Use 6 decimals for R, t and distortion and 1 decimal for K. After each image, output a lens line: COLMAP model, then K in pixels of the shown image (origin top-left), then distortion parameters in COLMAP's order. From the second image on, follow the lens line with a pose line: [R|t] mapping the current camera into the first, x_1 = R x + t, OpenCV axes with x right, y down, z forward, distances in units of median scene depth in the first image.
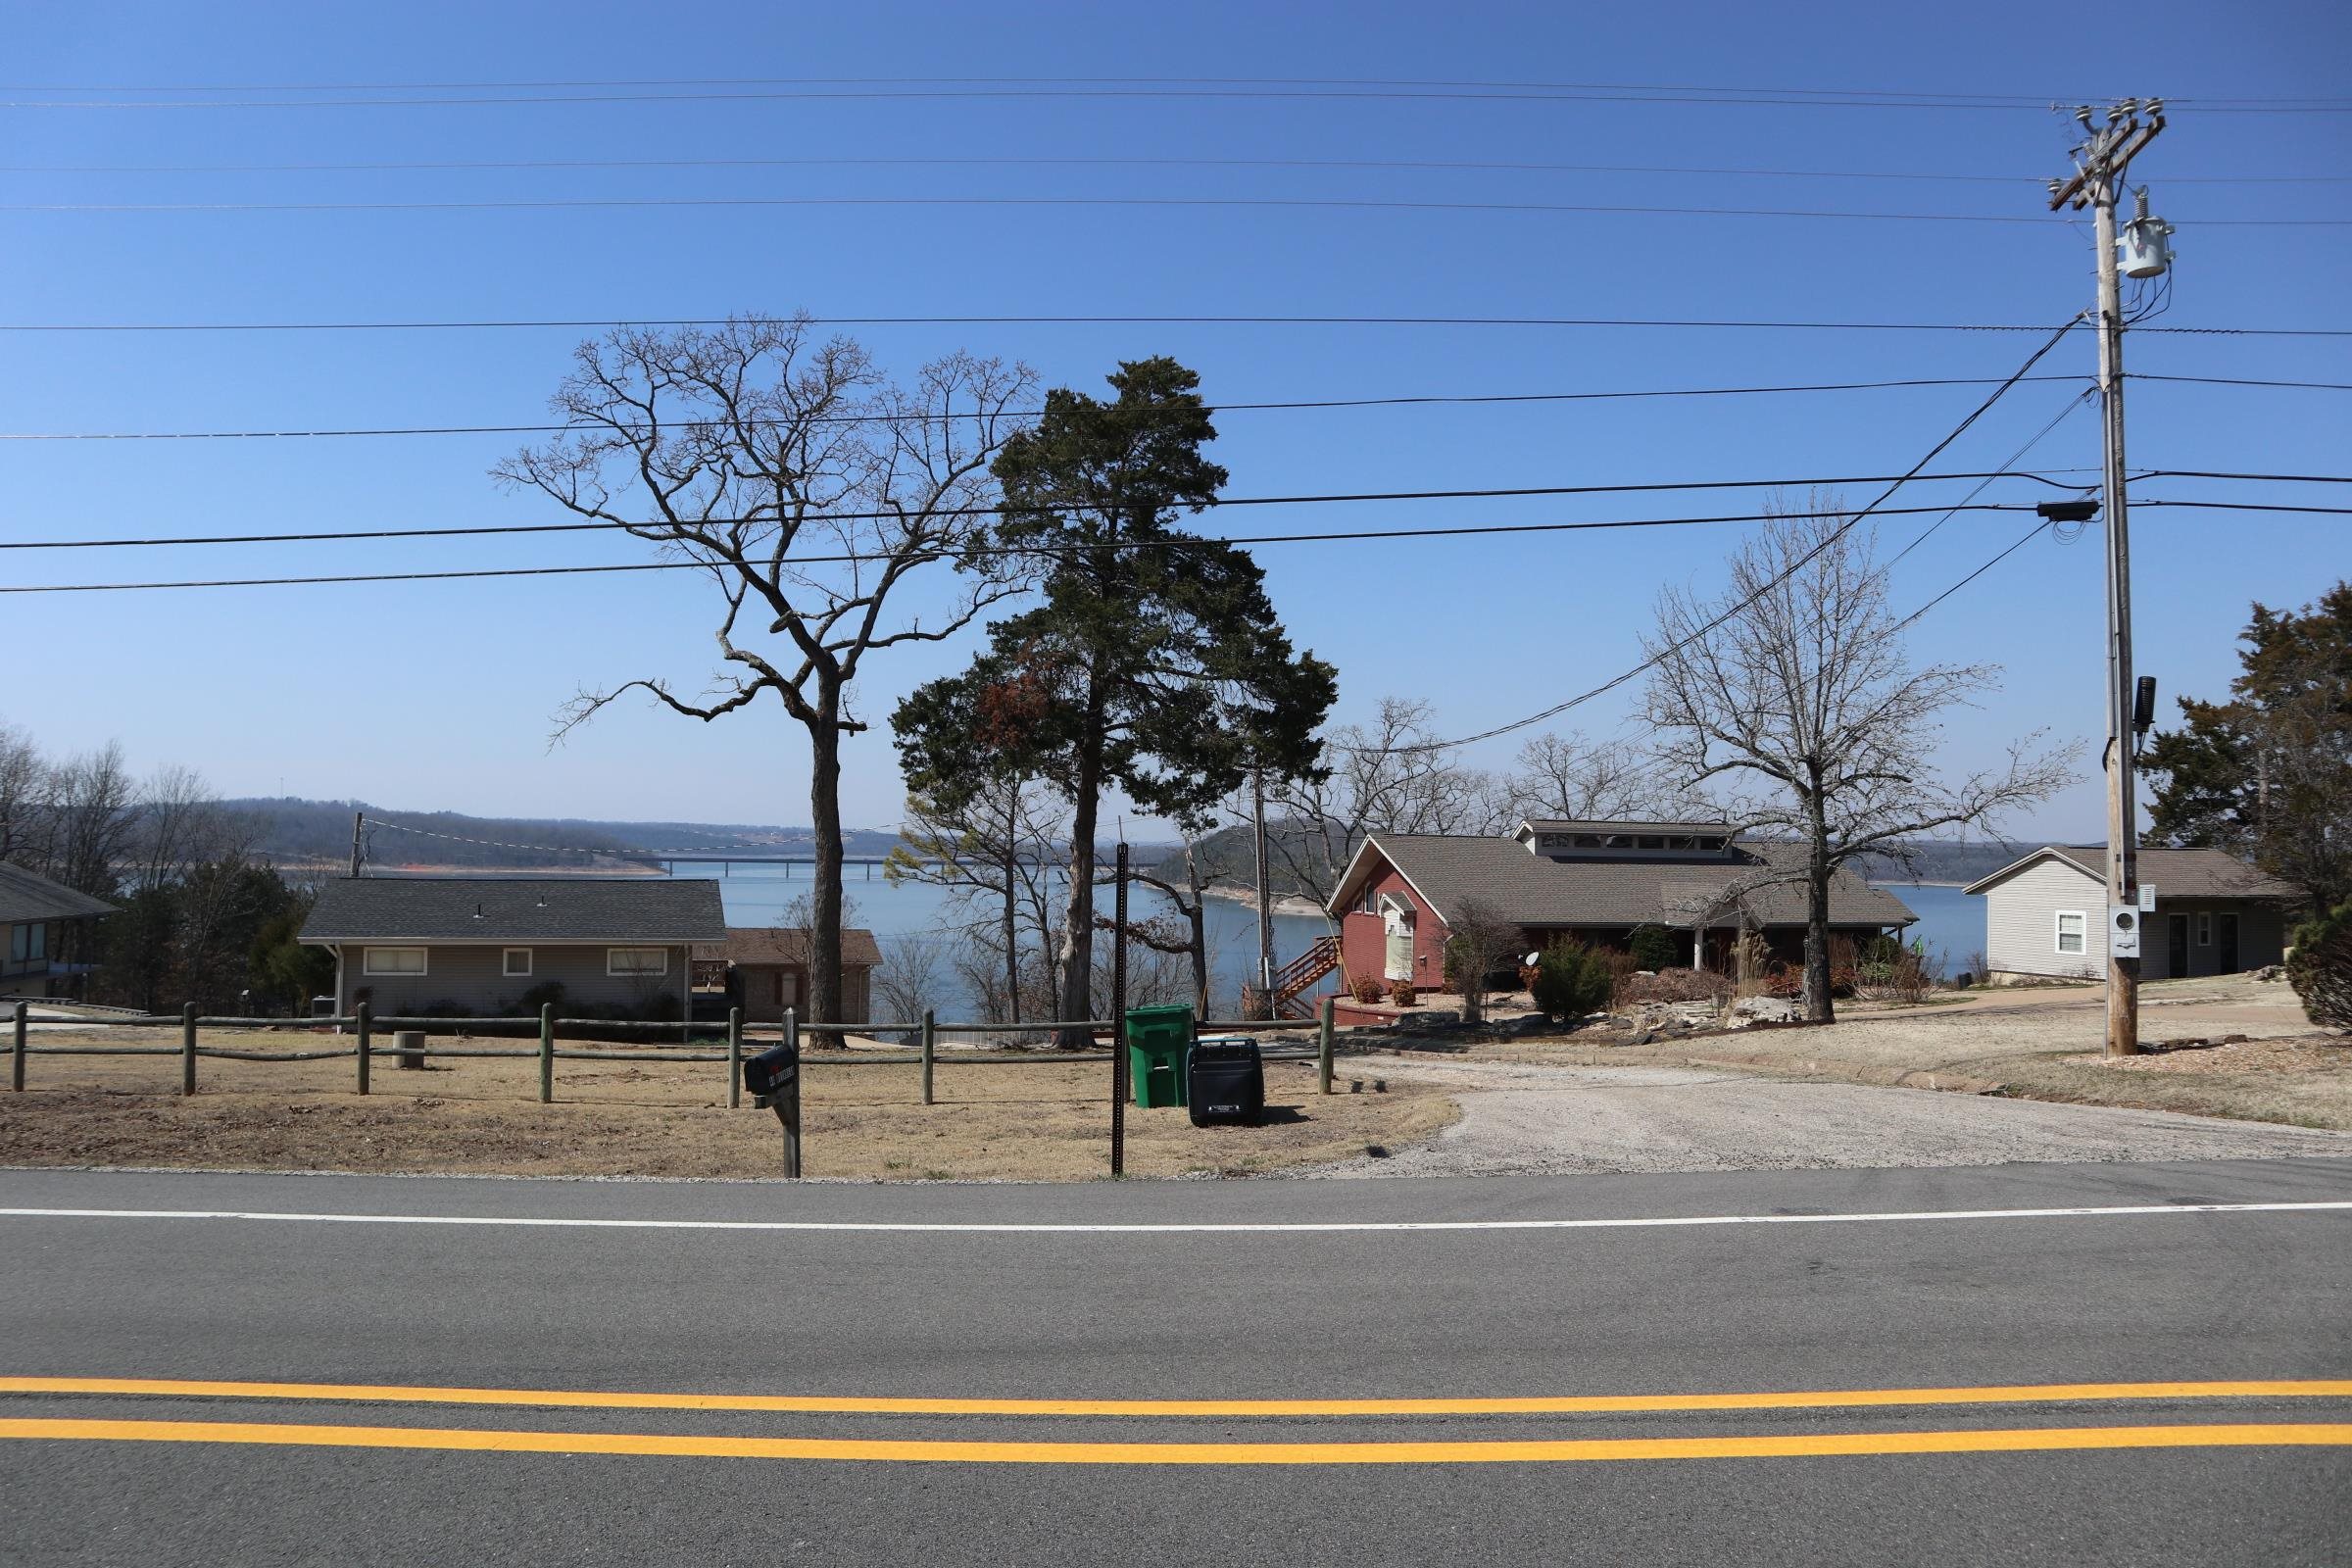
lens RADIAL K [[1629.3, 0, 1174.5], [0, 1629.3, 779.7], [0, 0, 1]] dist [-0.121553, 0.069642]
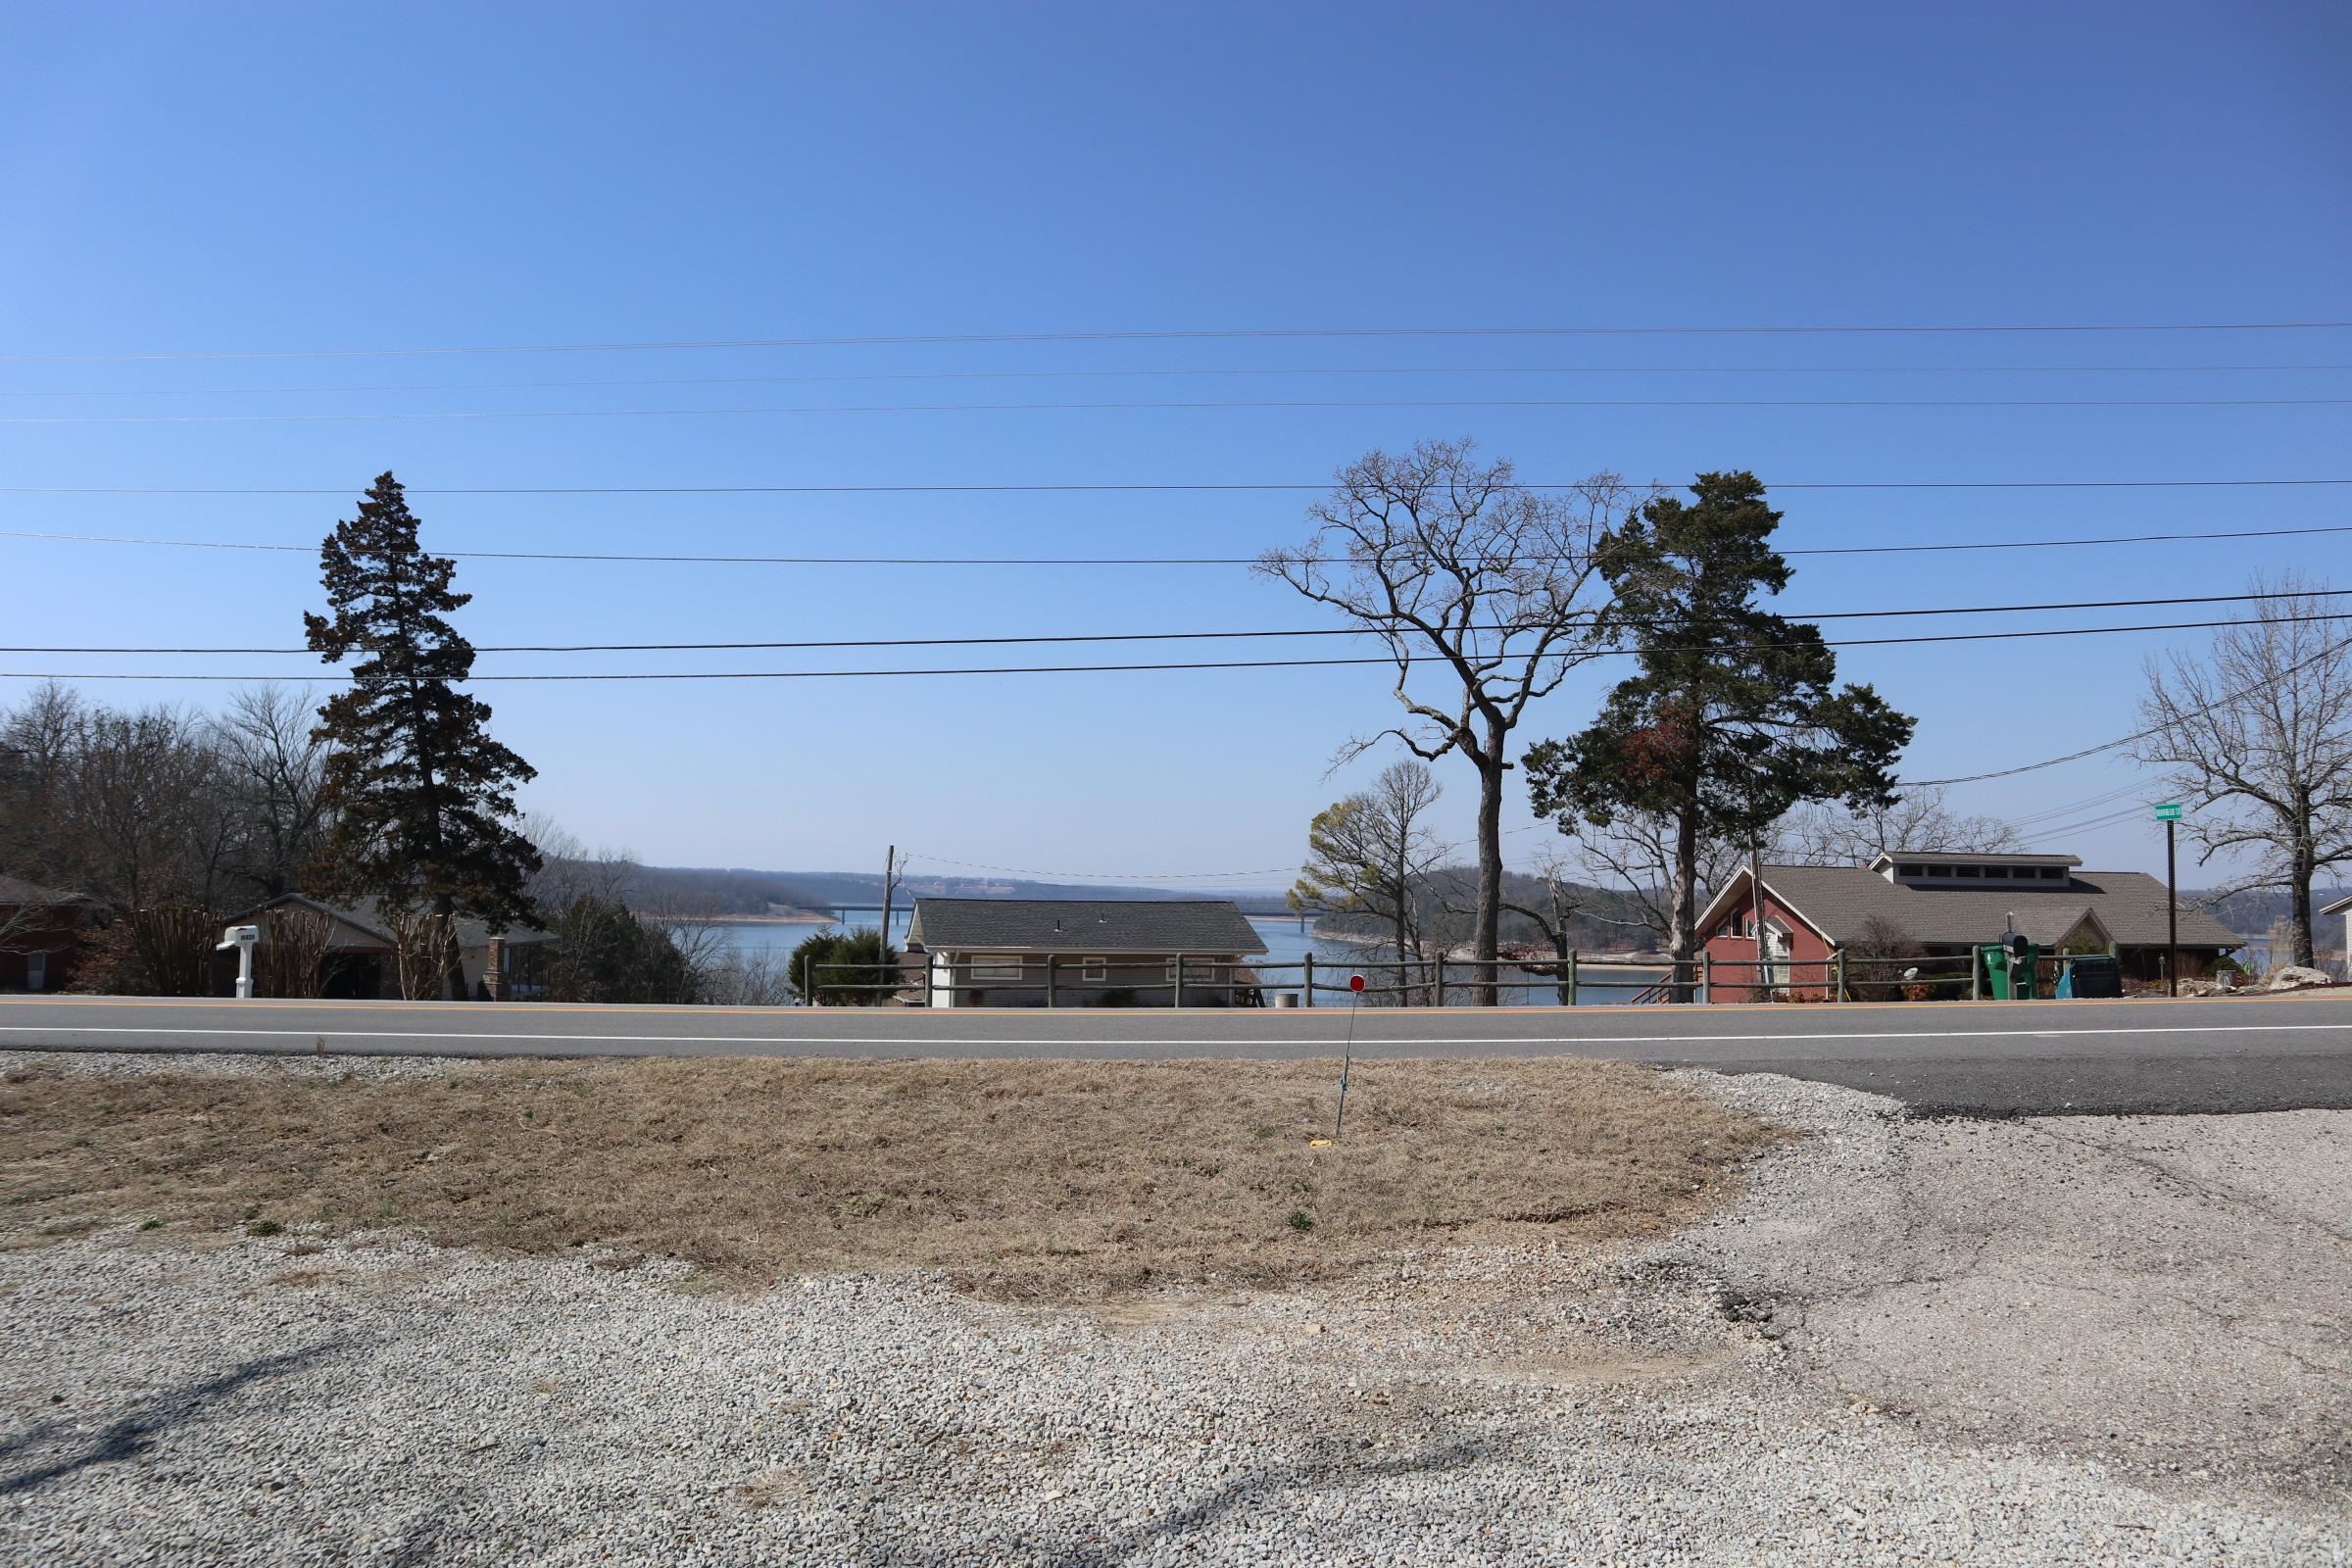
lens RADIAL K [[1629.3, 0, 1174.5], [0, 1629.3, 779.7], [0, 0, 1]] dist [-0.121553, 0.069642]
pose [[0.995419, -0.004748, -0.095488, -0.326443], [0.001819, 0.999526, -0.030738, 0.016030], [0.095588, 0.030423, 0.994956, -0.271919]]
